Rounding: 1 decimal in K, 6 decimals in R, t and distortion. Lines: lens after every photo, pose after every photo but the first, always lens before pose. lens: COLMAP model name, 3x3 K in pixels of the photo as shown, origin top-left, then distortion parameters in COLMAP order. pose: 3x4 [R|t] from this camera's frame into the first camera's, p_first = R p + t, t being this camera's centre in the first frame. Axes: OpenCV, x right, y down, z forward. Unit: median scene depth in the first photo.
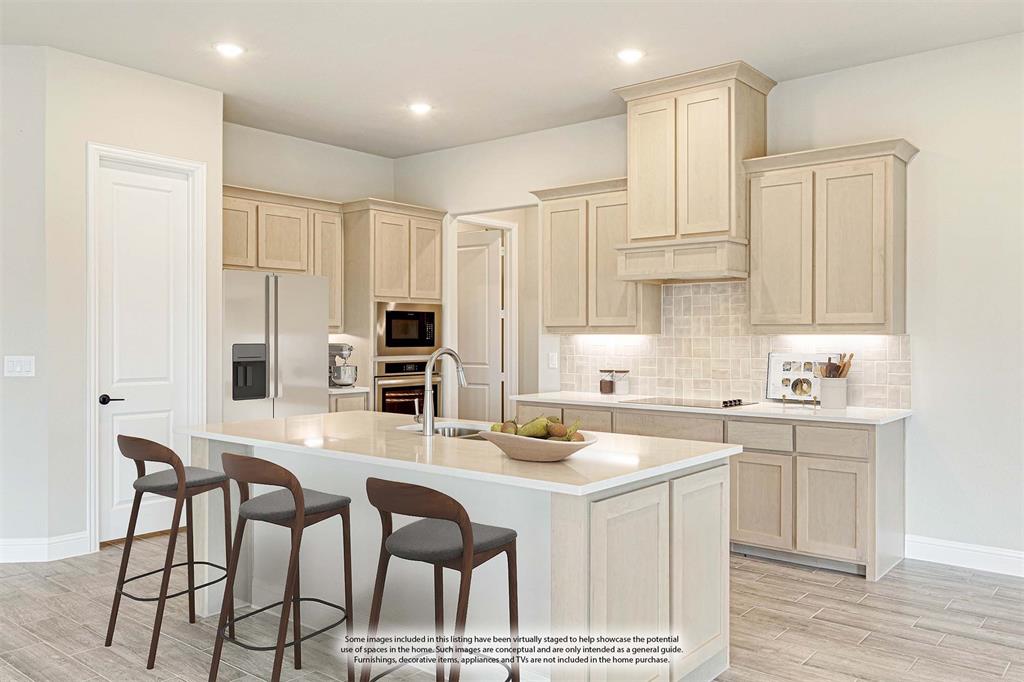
lens RADIAL K [[805.3, 0, 528.0], [0, 805.3, 345.0], [0, 0, 1]] dist [-0.013409, -0.007763]
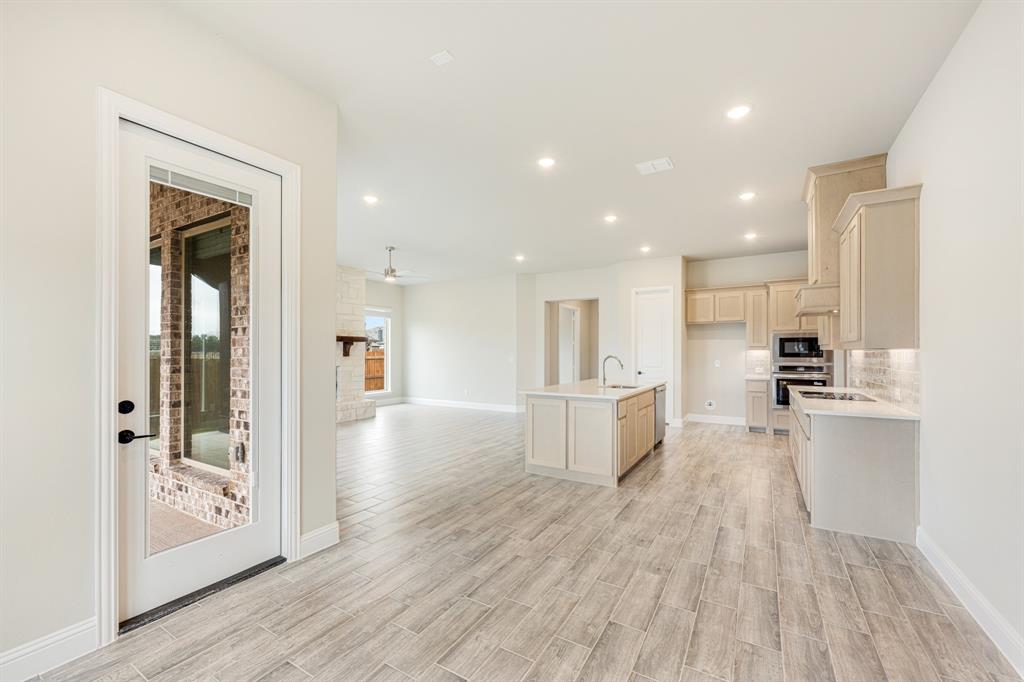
lens RADIAL K [[420.6, 0, 513.2], [0, 420.6, 347.0], [0, 0, 1]] dist [-0.000249, -0.000088]
pose [[0.128832, -0.008623, -0.991629, 0.828547], [-0.007329, 0.999927, -0.009647, -0.008138], [0.991639, 0.008511, 0.128760, 0.286378]]
